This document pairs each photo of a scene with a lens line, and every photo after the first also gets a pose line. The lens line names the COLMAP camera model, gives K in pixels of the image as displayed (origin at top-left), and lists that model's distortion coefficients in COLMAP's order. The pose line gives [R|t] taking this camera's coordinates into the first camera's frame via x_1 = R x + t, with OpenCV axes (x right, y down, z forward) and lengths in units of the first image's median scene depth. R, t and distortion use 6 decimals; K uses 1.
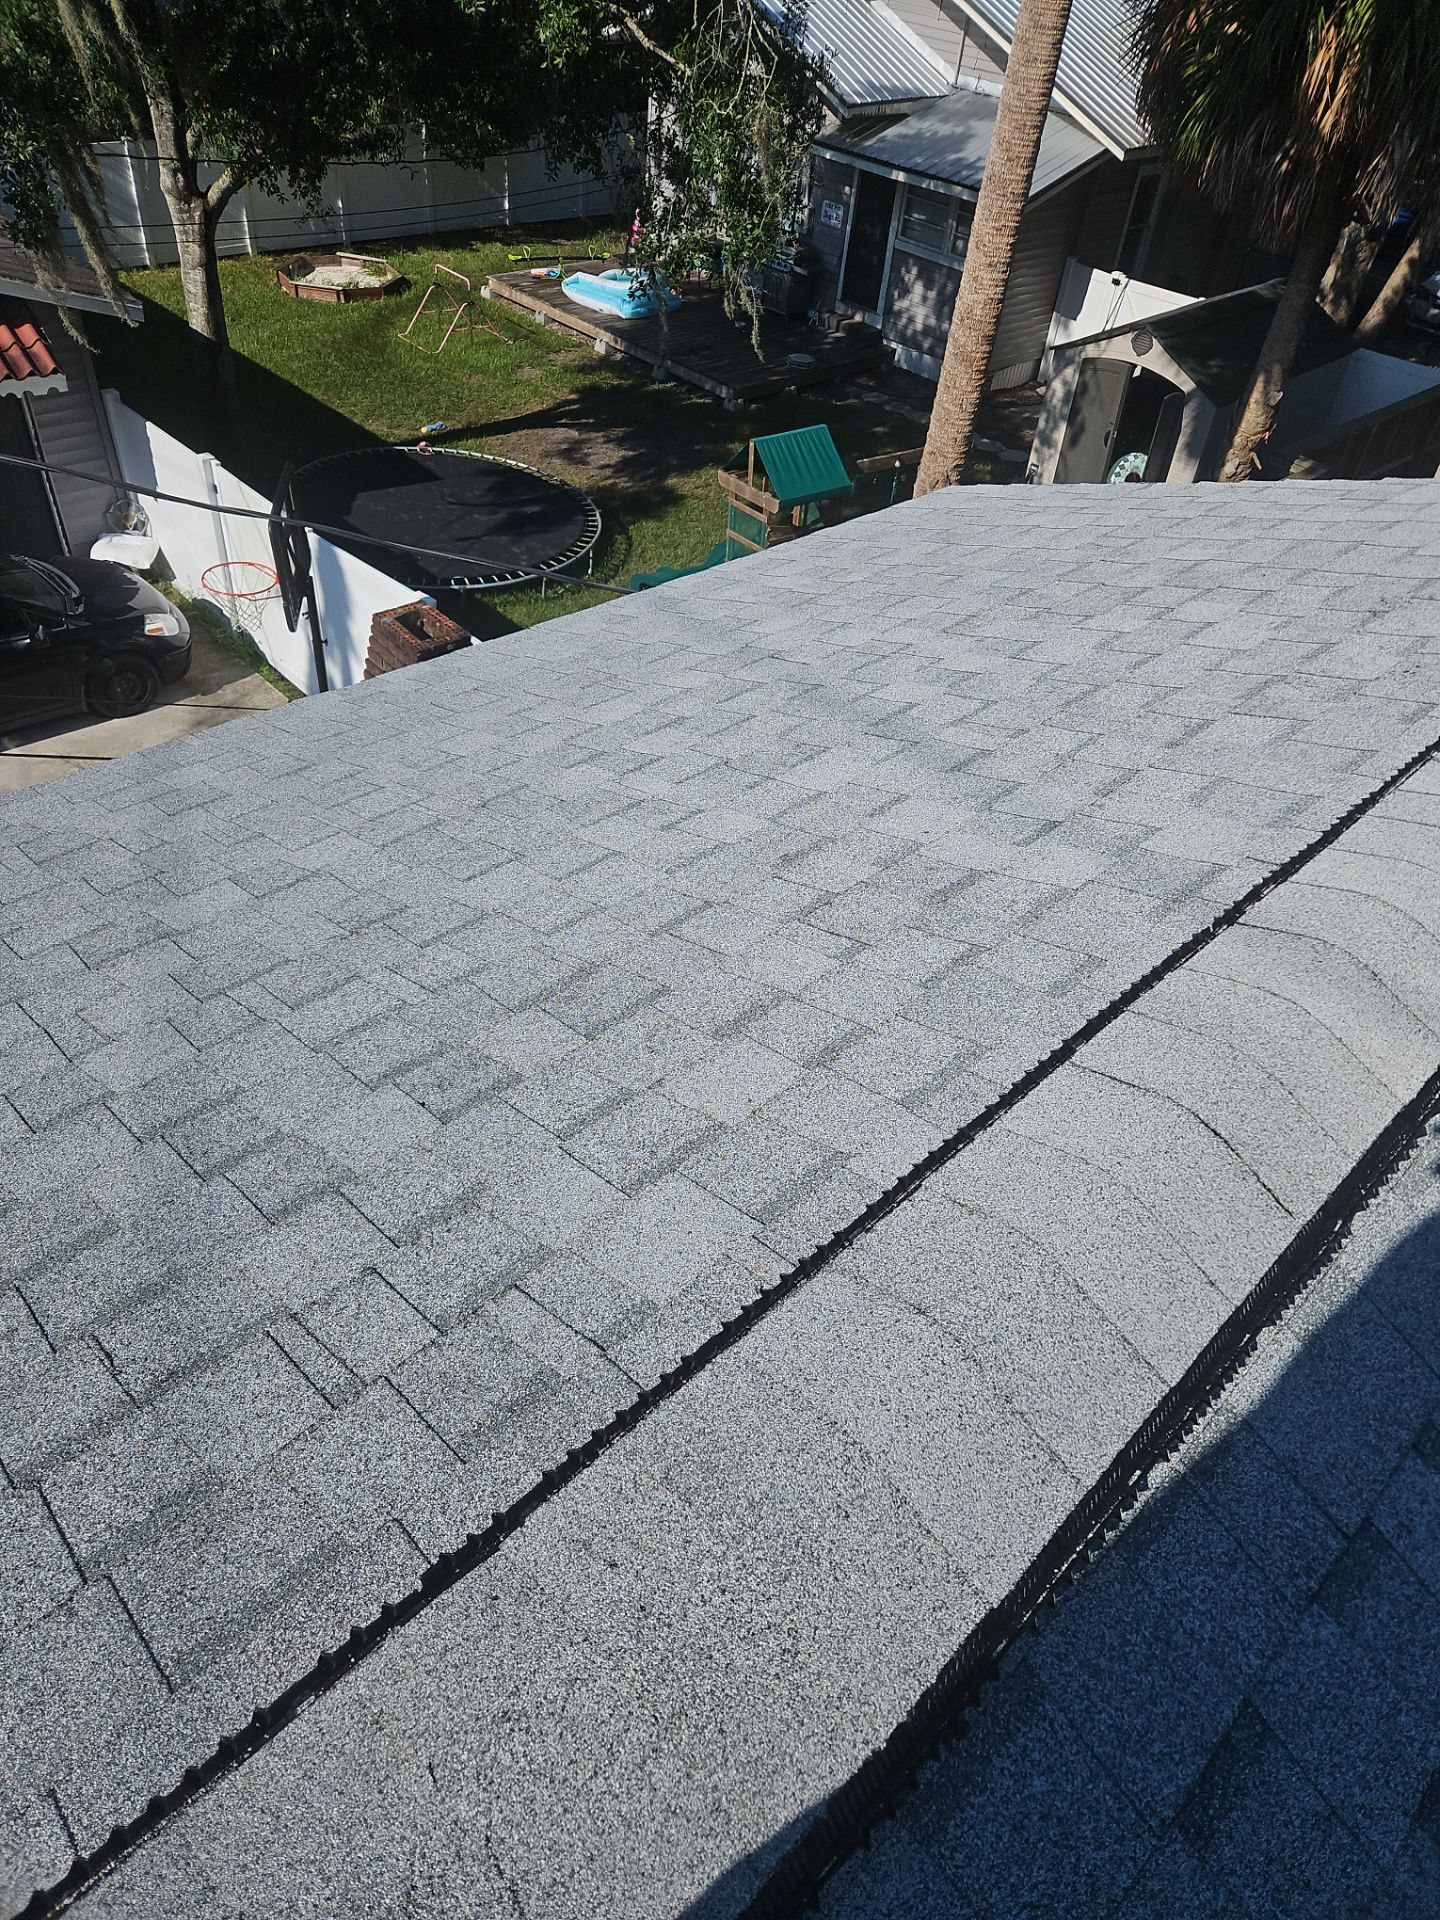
lens RADIAL K [[1258.4, 0, 720.0], [0, 1258.4, 960.0], [0, 0, 1]] dist [0.033005, -0.047922]
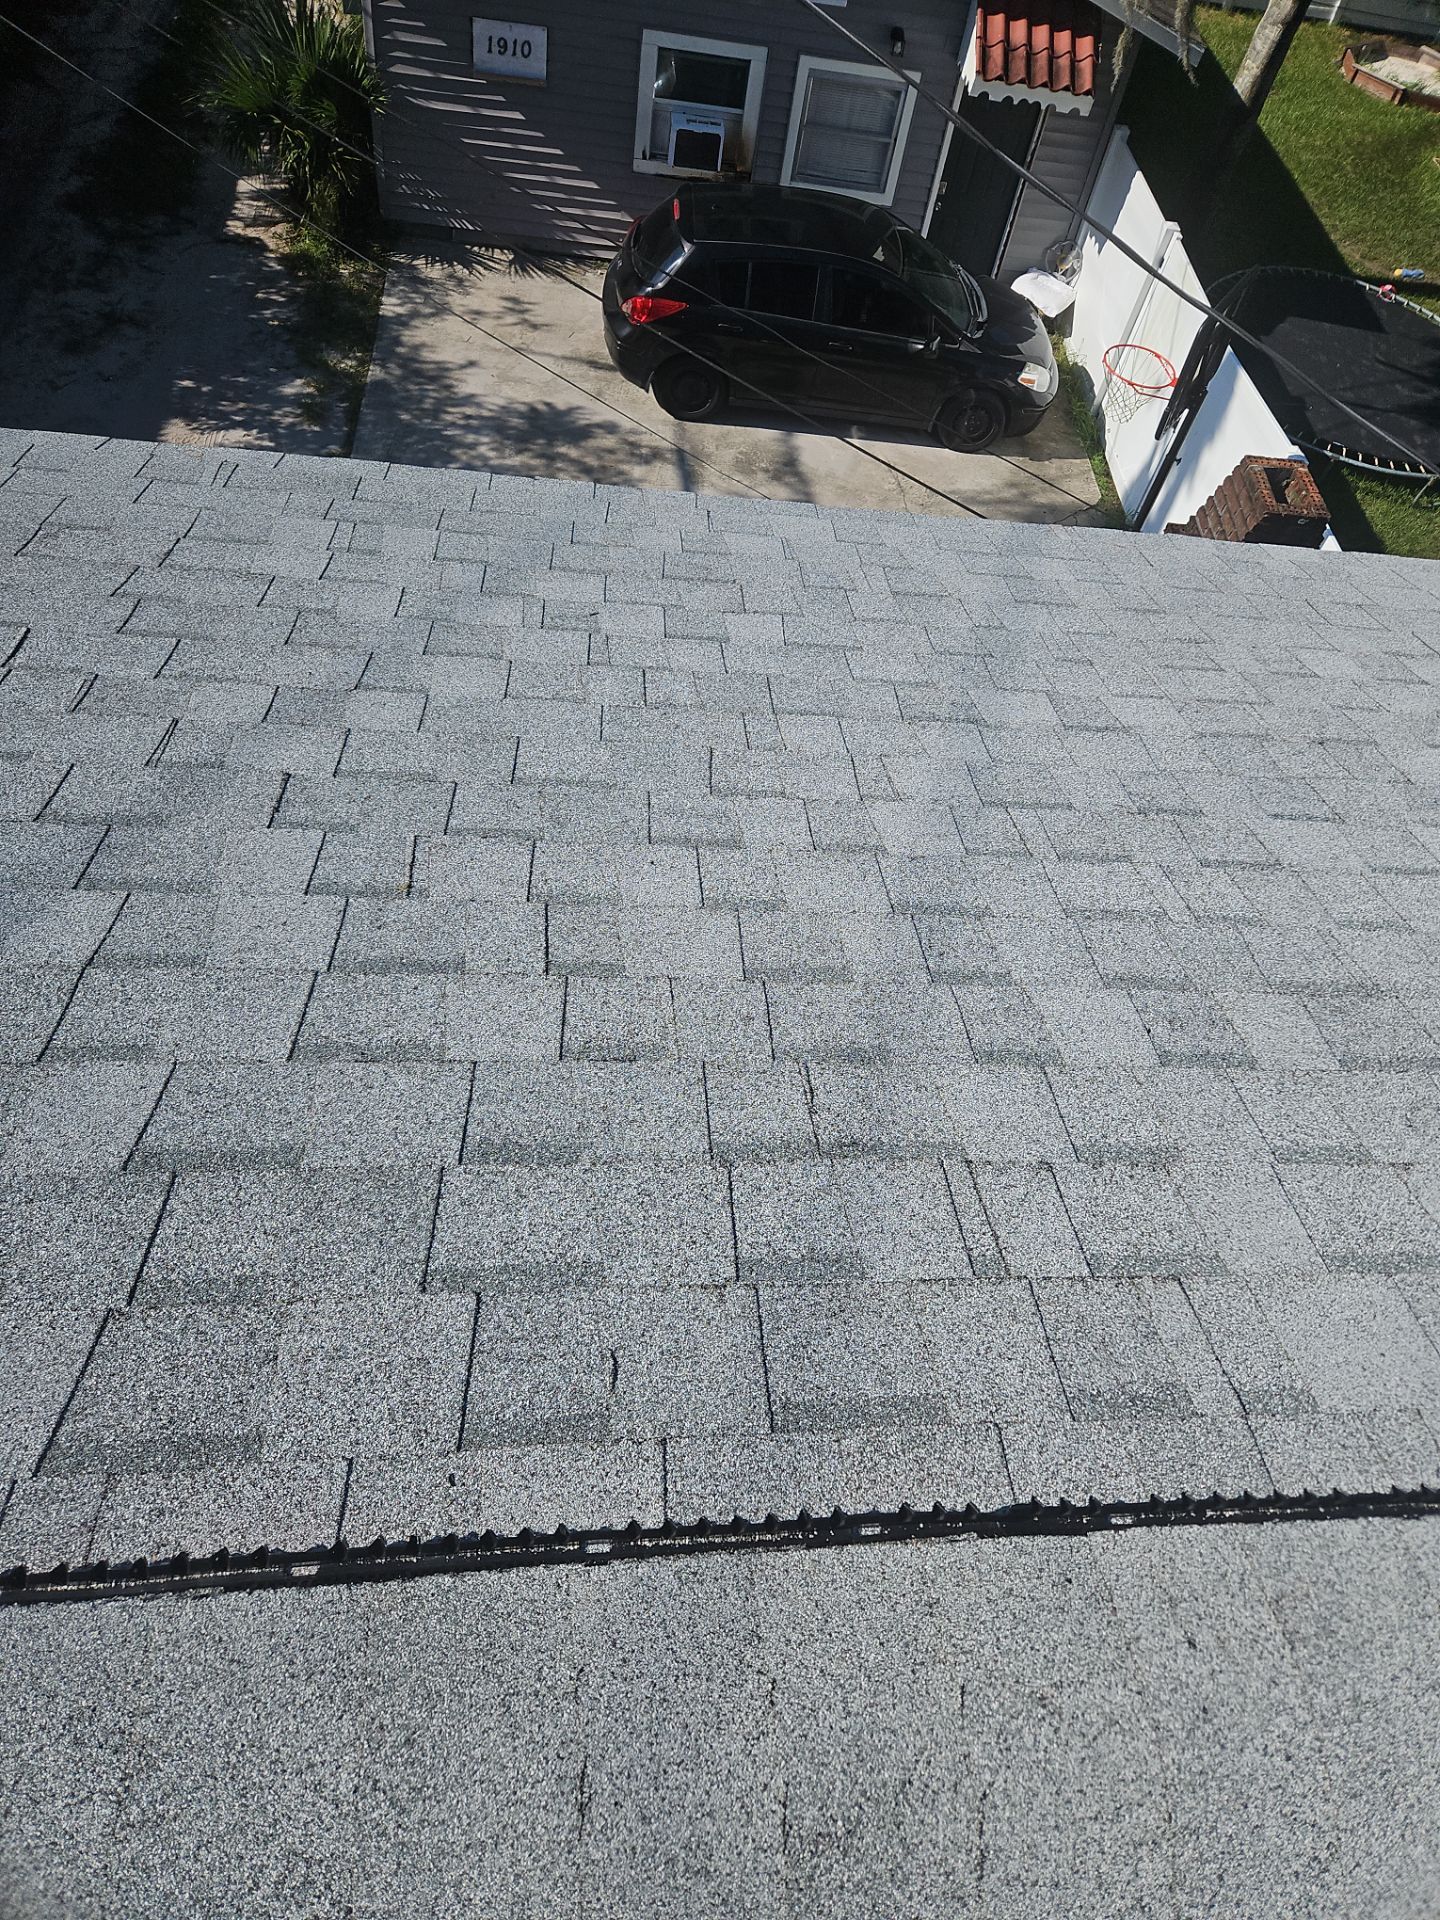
lens RADIAL K [[1233.5, 0, 720.0], [0, 1233.5, 960.0], [0, 0, 1]] dist [0.042338, -0.045742]
pose [[0.753401, 0.541494, -0.373057, -0.167923], [-0.481317, 0.840672, 0.248203, -0.009376], [0.448019, -0.007438, 0.893993, 0.004480]]
